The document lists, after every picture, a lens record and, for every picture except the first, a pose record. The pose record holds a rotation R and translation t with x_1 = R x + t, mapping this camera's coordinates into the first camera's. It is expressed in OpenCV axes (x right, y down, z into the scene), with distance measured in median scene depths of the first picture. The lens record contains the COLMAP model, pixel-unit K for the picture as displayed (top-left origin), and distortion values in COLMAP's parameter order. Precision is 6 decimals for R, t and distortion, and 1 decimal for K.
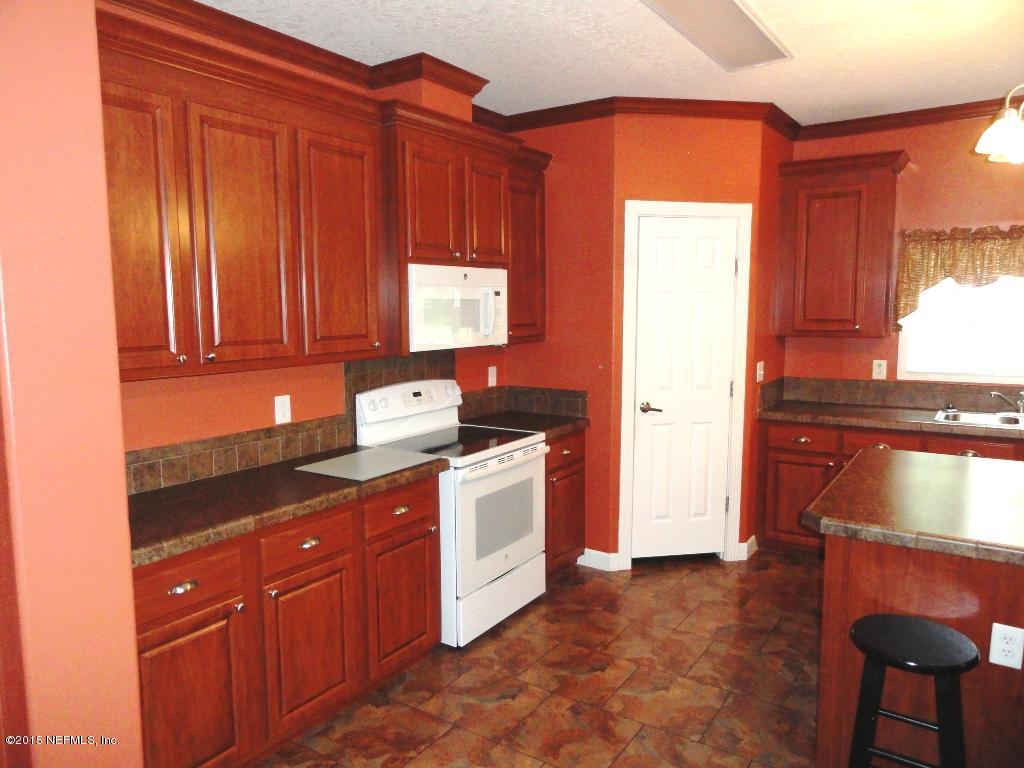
lens RADIAL K [[712.6, 0, 504.3], [0, 712.6, 384.9], [0, 0, 1]] dist [-0.001736, 0.002947]
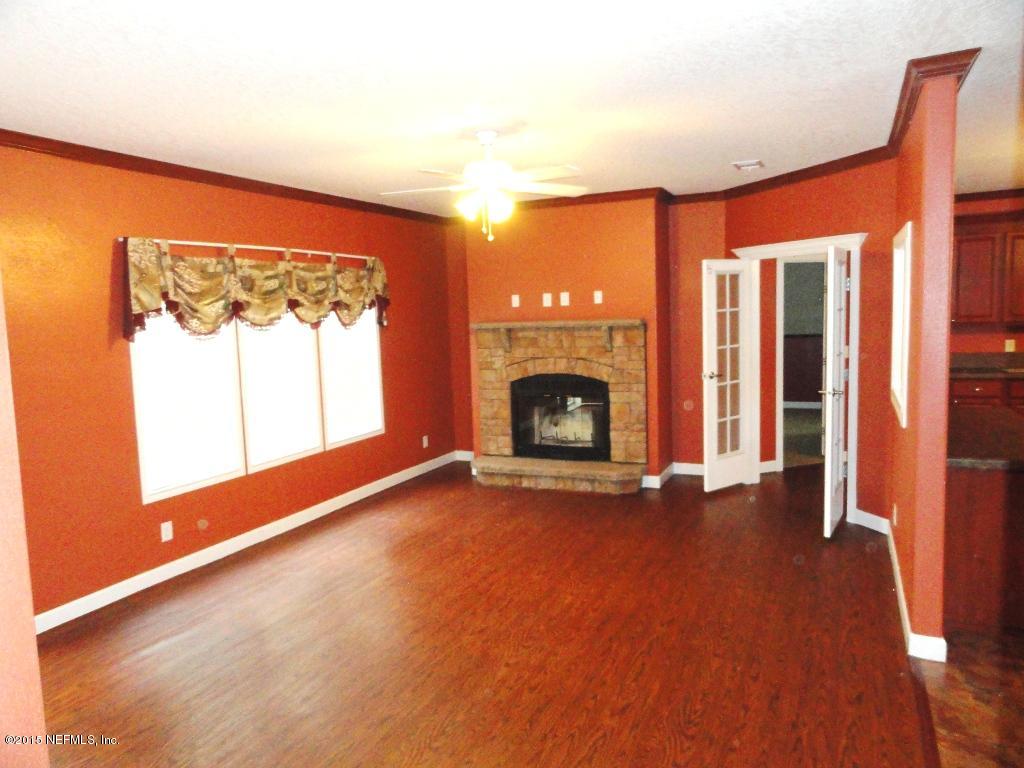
lens RADIAL K [[712.6, 0, 509.8], [0, 712.6, 381.8], [0, 0, 1]] dist [-0.001736, 0.002947]
pose [[0.169401, 0.099947, -0.980466, 1.285190], [-0.076209, 0.993194, 0.088077, 0.052688], [0.982596, 0.059800, 0.175865, -0.764667]]
